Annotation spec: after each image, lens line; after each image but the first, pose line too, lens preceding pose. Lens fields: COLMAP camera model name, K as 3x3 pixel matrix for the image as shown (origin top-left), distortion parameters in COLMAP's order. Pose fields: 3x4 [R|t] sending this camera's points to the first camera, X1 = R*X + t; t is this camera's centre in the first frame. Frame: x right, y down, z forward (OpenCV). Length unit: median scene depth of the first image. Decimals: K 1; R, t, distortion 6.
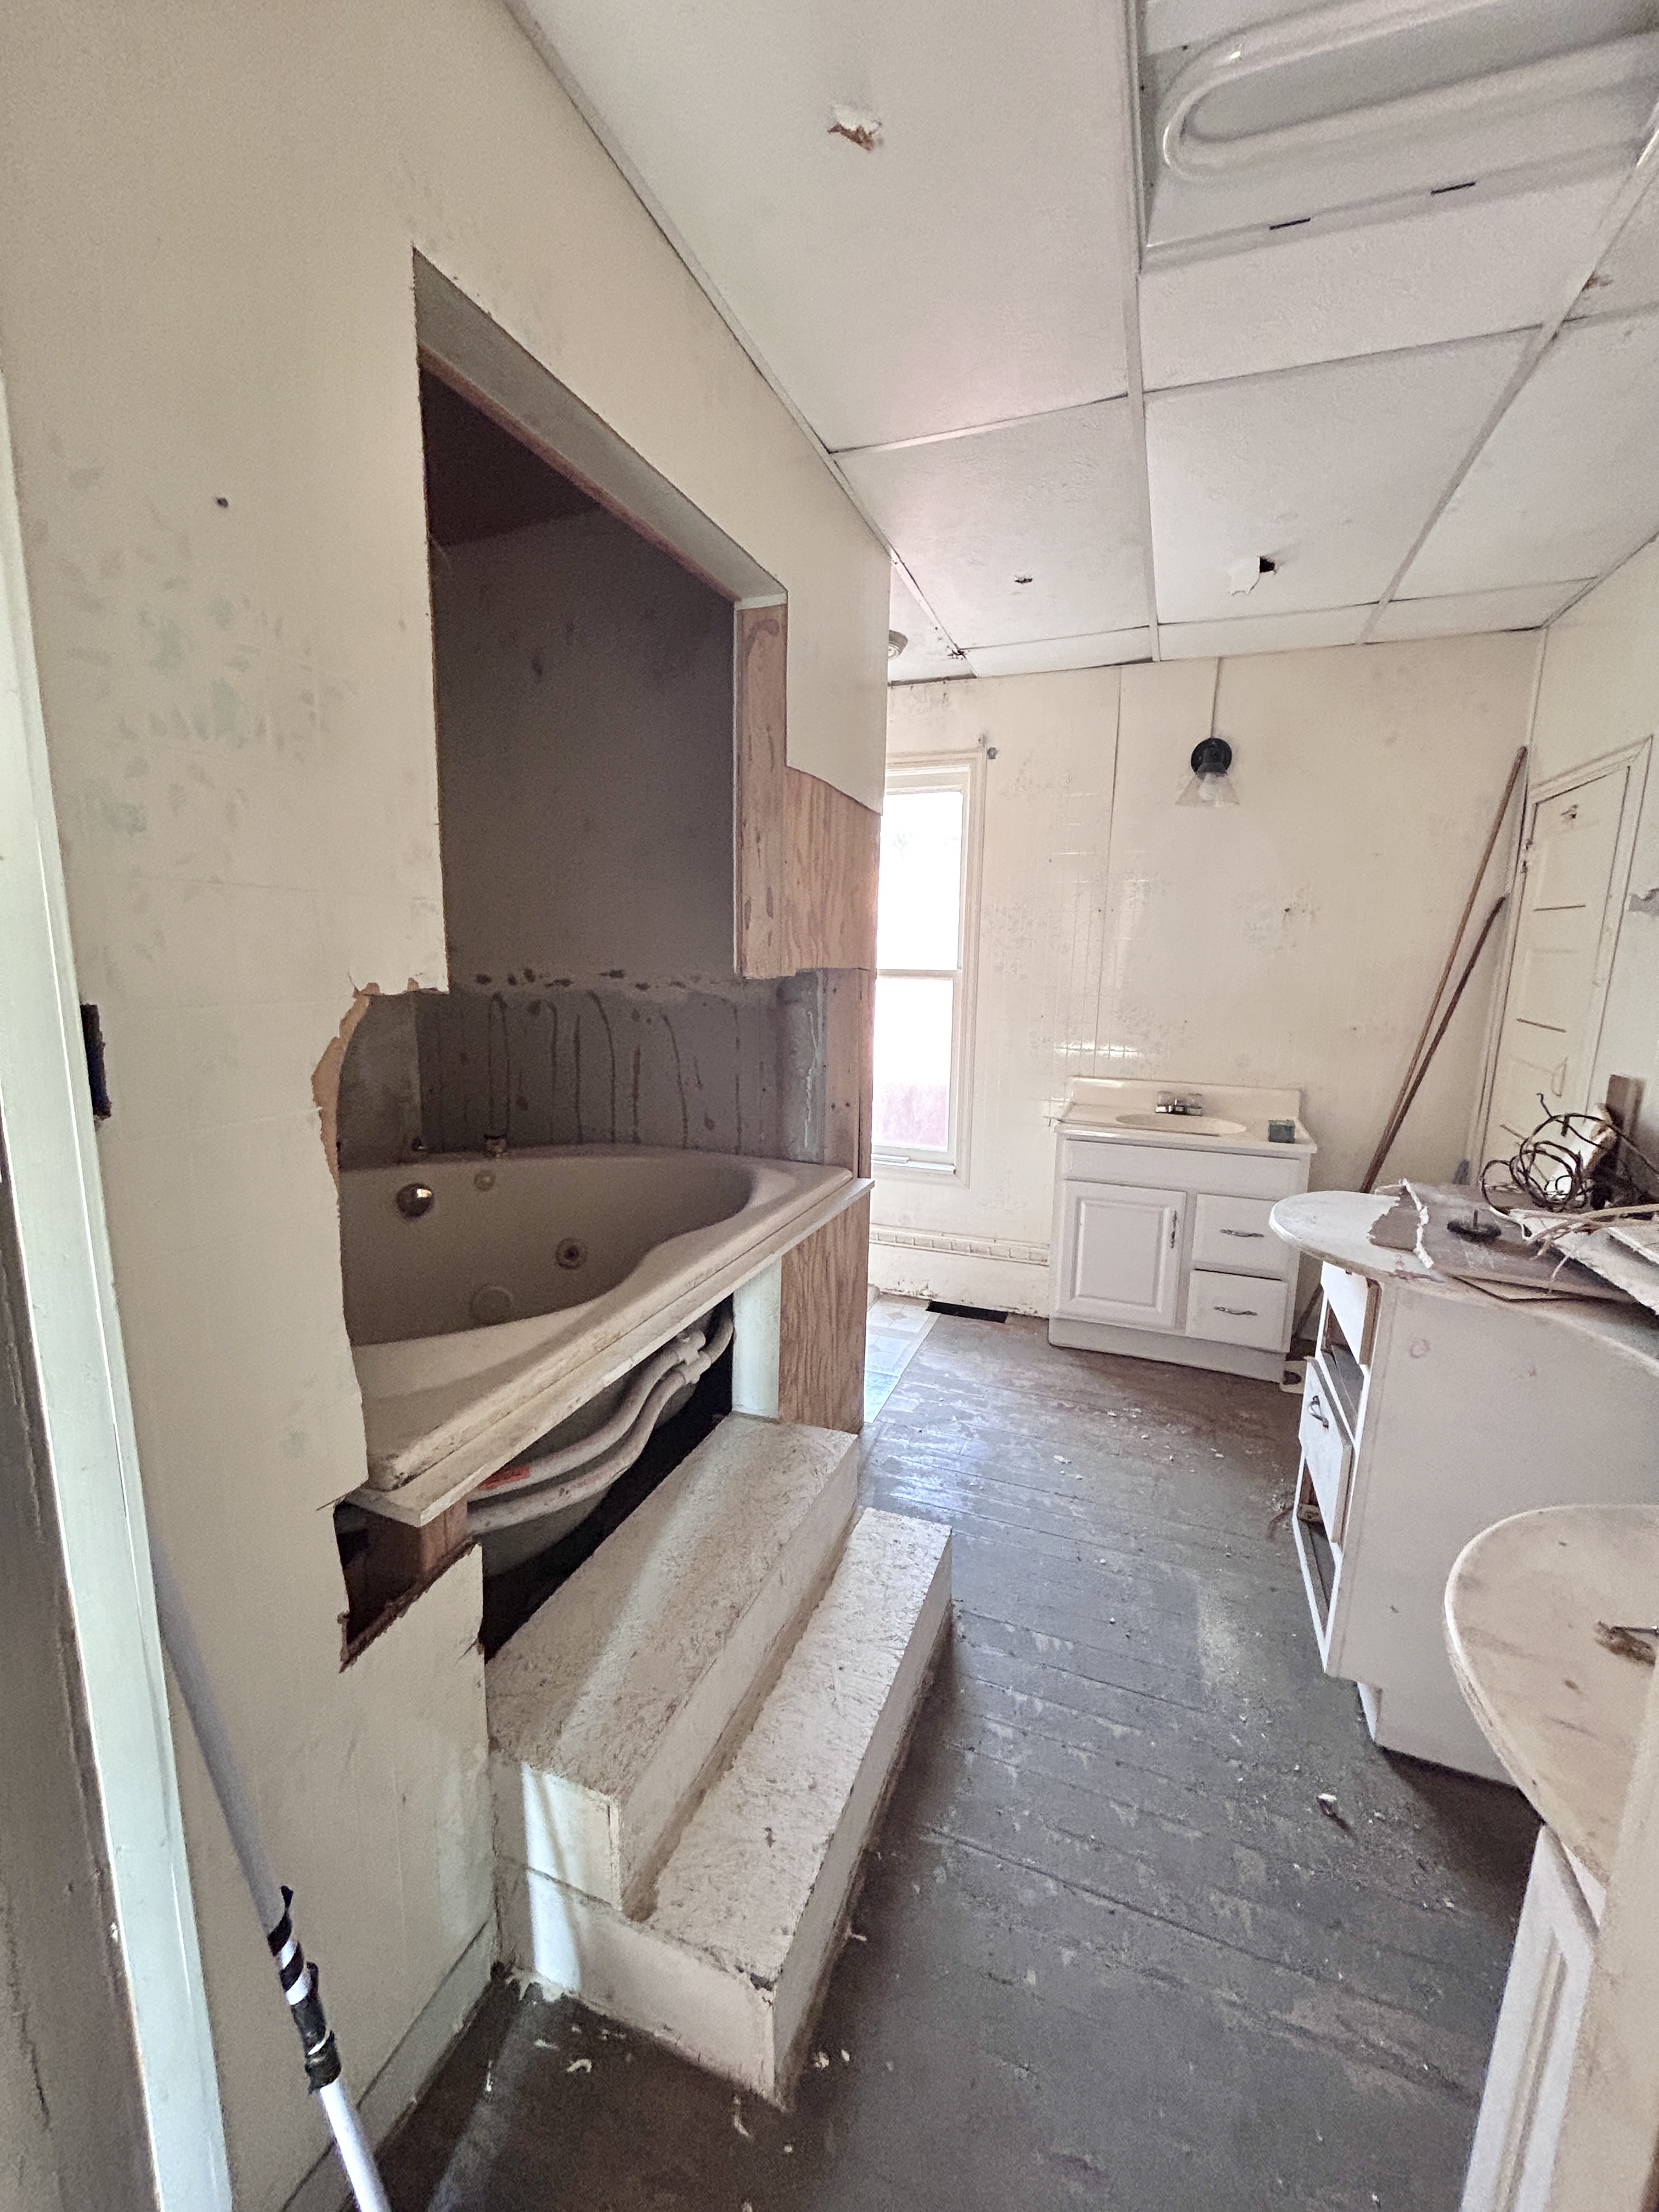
lens RADIAL K [[888.3, 0, 830.2], [0, 888.3, 1106.6], [0, 0, 1]] dist [-0.004112, 0.001100]
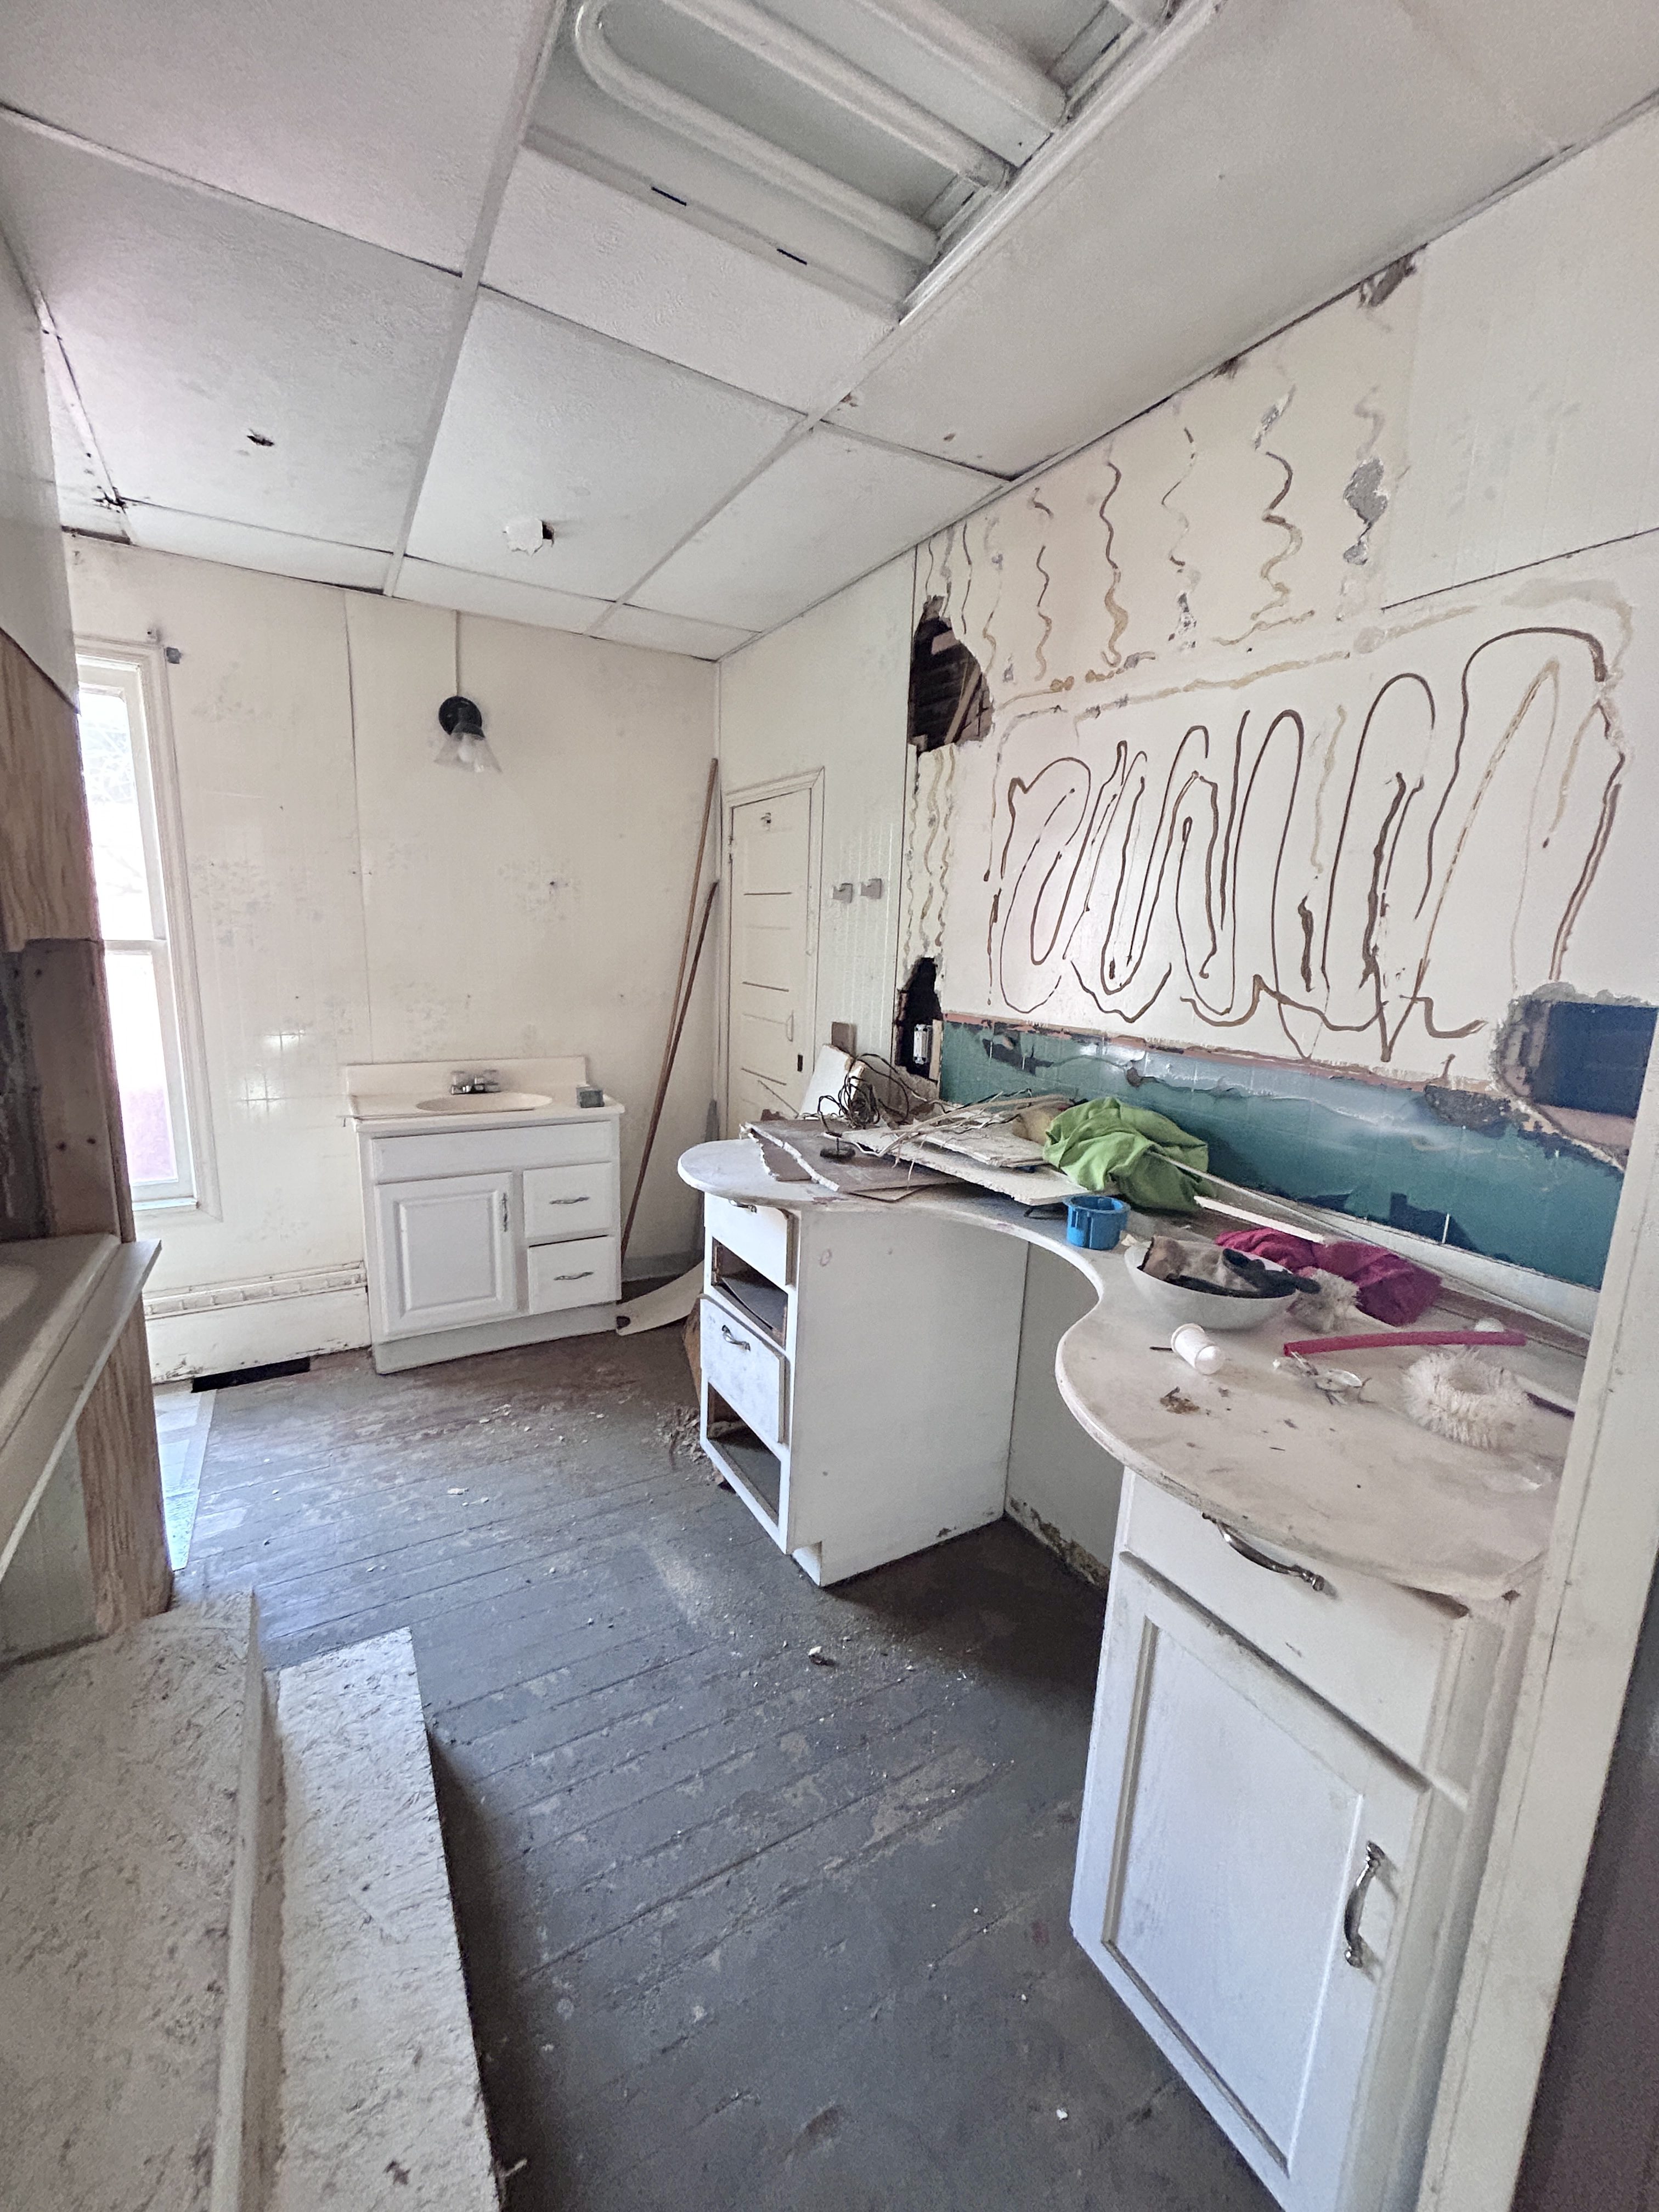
lens RADIAL K [[888.3, 0, 832.7], [0, 888.3, 1106.6], [0, 0, 1]] dist [-0.004112, 0.001100]
pose [[0.623651, -0.140234, 0.769022, -0.140406], [0.115084, 0.989528, 0.087115, -0.021763], [-0.773185, 0.034173, 0.633259, 0.128591]]
